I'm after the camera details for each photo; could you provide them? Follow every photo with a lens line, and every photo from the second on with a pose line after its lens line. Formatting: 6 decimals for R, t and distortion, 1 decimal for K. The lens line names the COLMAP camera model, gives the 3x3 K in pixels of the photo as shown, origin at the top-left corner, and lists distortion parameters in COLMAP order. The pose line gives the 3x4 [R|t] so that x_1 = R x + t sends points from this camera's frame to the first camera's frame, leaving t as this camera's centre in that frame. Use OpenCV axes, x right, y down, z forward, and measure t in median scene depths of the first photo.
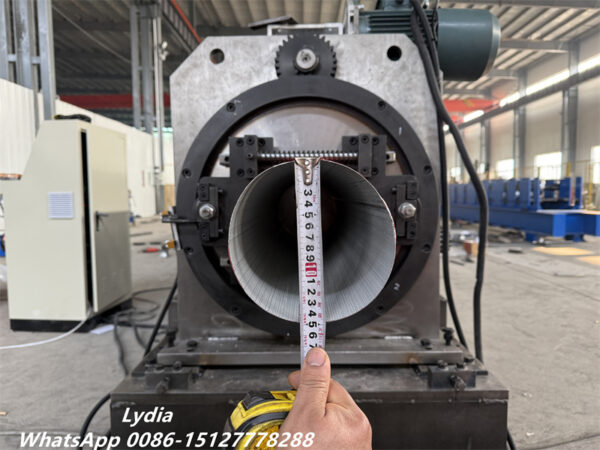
lens RADIAL K [[430.2, 0, 300.0], [0, 430.2, 225.0], [0, 0, 1]] dist [-0.011448, -0.003955]
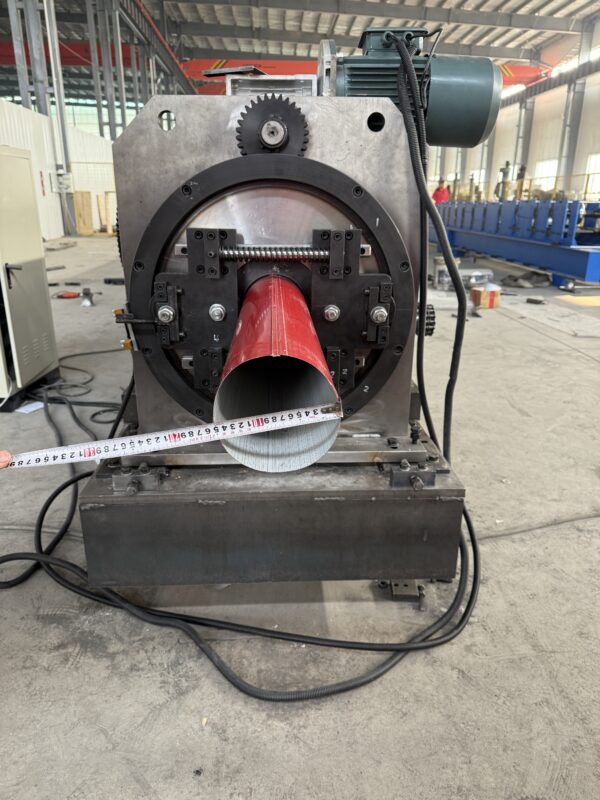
lens RADIAL K [[565.8, 0, 292.6], [0, 565.8, 399.3], [0, 0, 1]] dist [0.009031, -0.010572]
pose [[0.998741, -0.001847, 0.050126, -0.003241], [-0.011145, 0.966169, 0.257669, -0.141433], [-0.048906, -0.257903, 0.964932, -0.206980]]
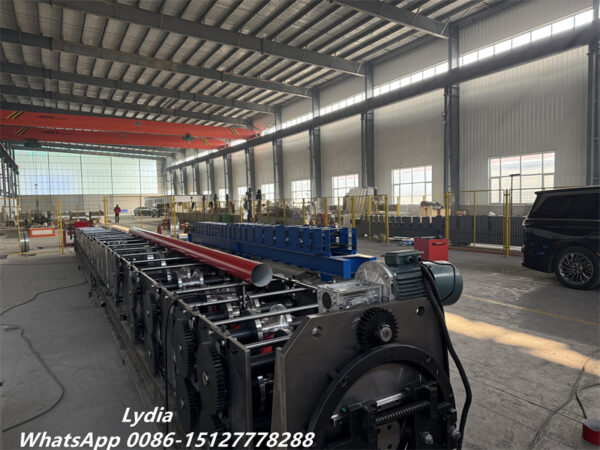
lens RADIAL K [[420.2, 0, 295.9], [0, 420.2, 225.9], [0, 0, 1]] dist [0.036114, -0.042634]
pose [[0.863693, -0.040127, 0.502419, -0.780024], [0.055077, 0.998370, -0.014945, -0.630730], [-0.501001, 0.040579, 0.864495, -0.033538]]
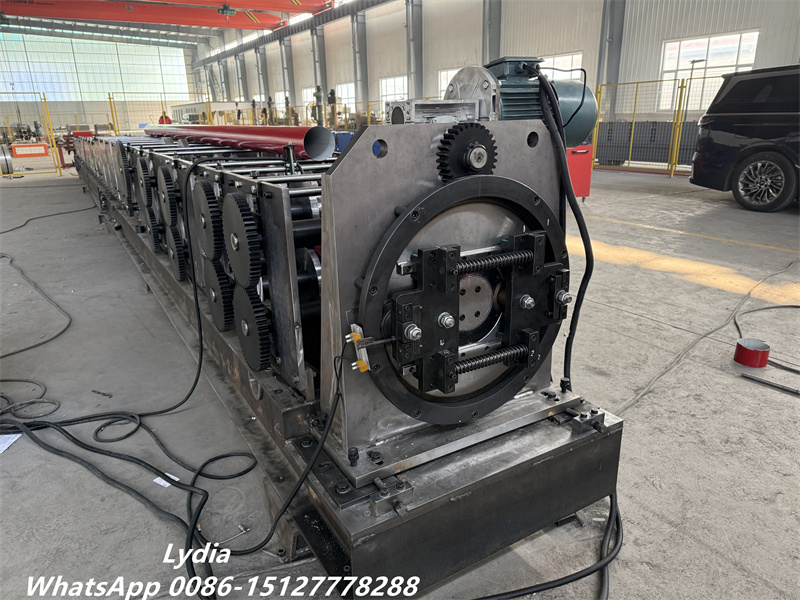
lens RADIAL K [[565.8, 0, 394.8], [0, 565.8, 301.0], [0, 0, 1]] dist [0.009031, -0.010572]
pose [[0.857003, -0.168480, 0.486991, -0.714460], [0.053047, 0.968866, 0.241837, -0.339103], [-0.512574, -0.181422, 0.839258, -0.028813]]
